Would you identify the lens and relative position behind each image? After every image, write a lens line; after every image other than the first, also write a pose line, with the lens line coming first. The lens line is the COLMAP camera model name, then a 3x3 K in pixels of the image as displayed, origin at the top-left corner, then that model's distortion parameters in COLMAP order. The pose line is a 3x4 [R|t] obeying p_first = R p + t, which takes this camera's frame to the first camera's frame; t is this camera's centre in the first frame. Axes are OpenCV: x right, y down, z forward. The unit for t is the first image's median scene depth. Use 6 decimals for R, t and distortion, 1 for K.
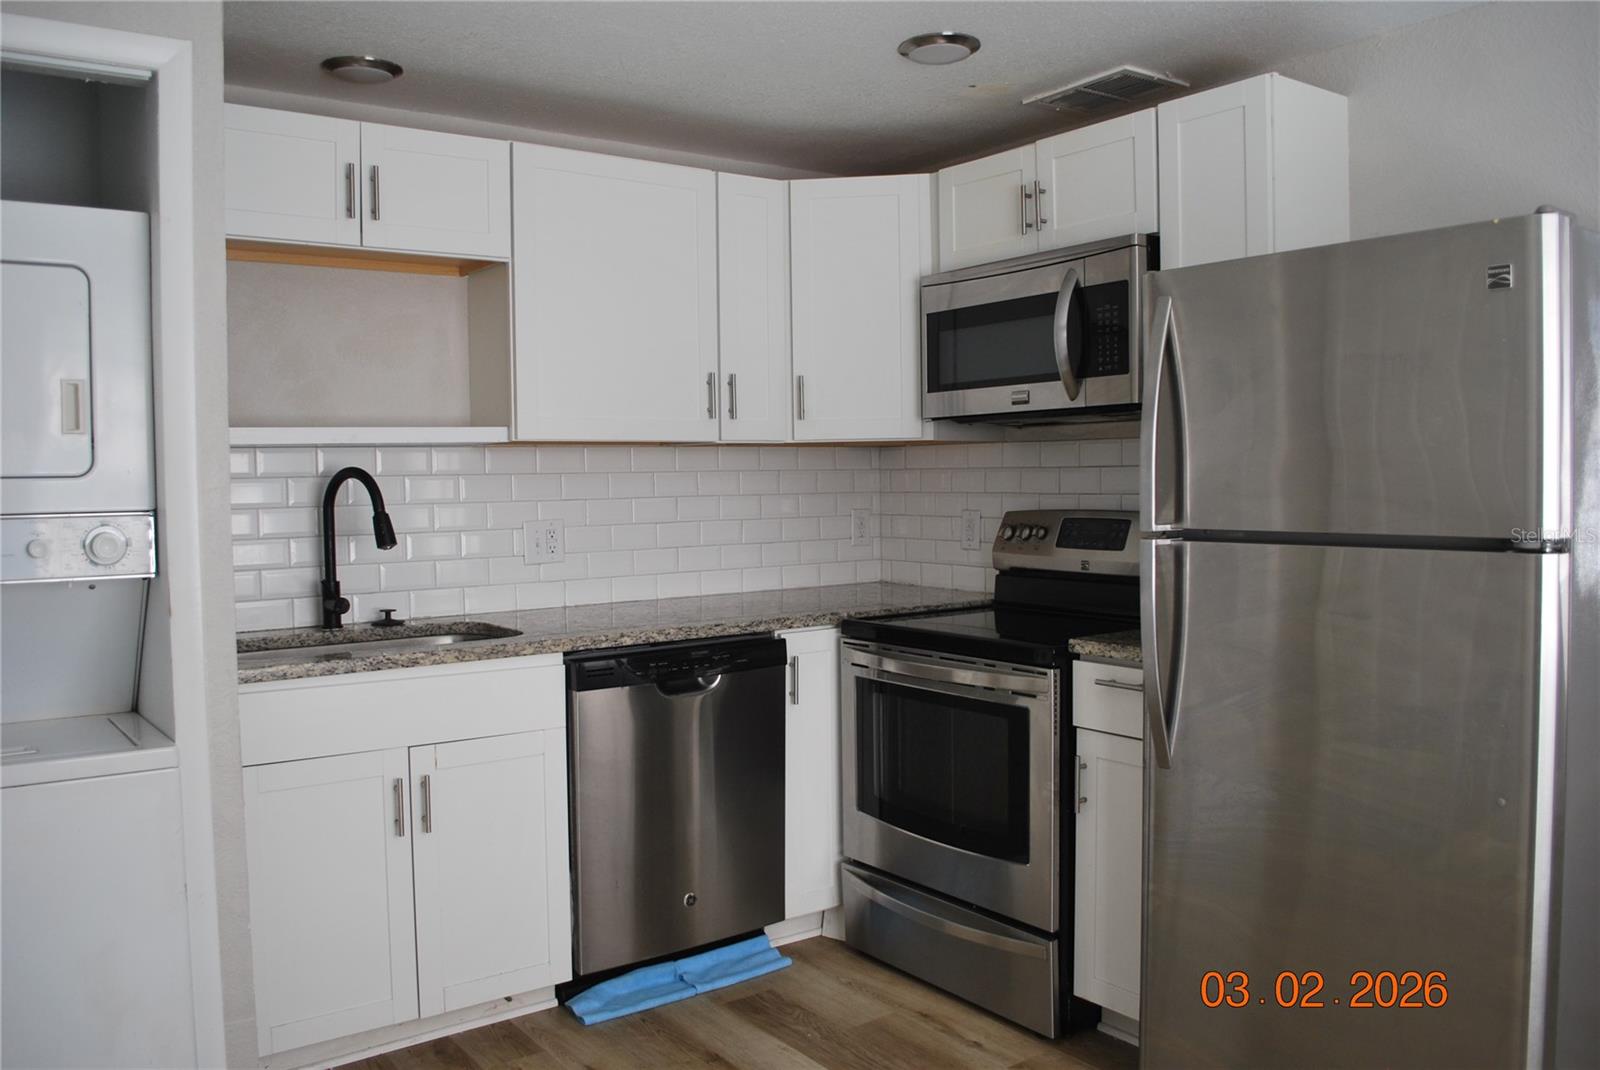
lens RADIAL K [[1263.7, 0, 800.0], [0, 1263.7, 535.0], [0, 0, 1]] dist [-0.085494, 0.004092]
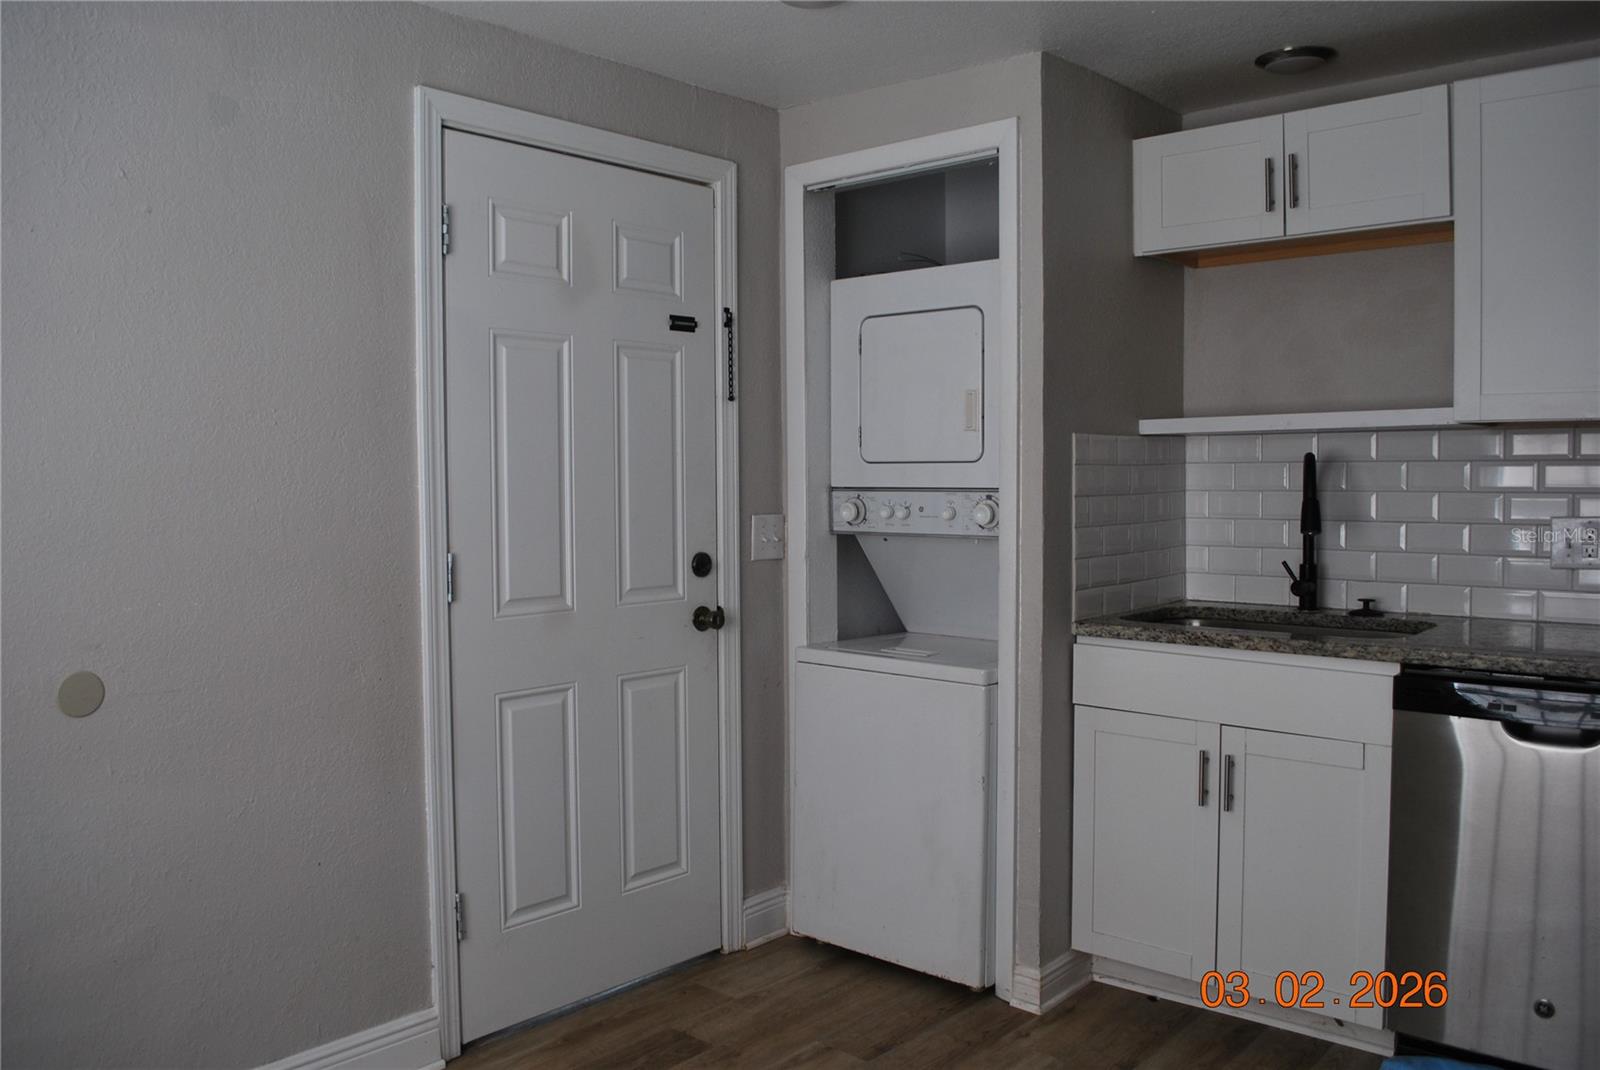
lens RADIAL K [[1263.7, 0, 800.0], [0, 1263.7, 535.0], [0, 0, 1]] dist [-0.085494, 0.004092]
pose [[0.201018, 0.060685, -0.977706, 0.581328], [-0.040422, 0.997743, 0.053618, -0.026640], [0.978753, 0.028742, 0.203018, 0.416855]]
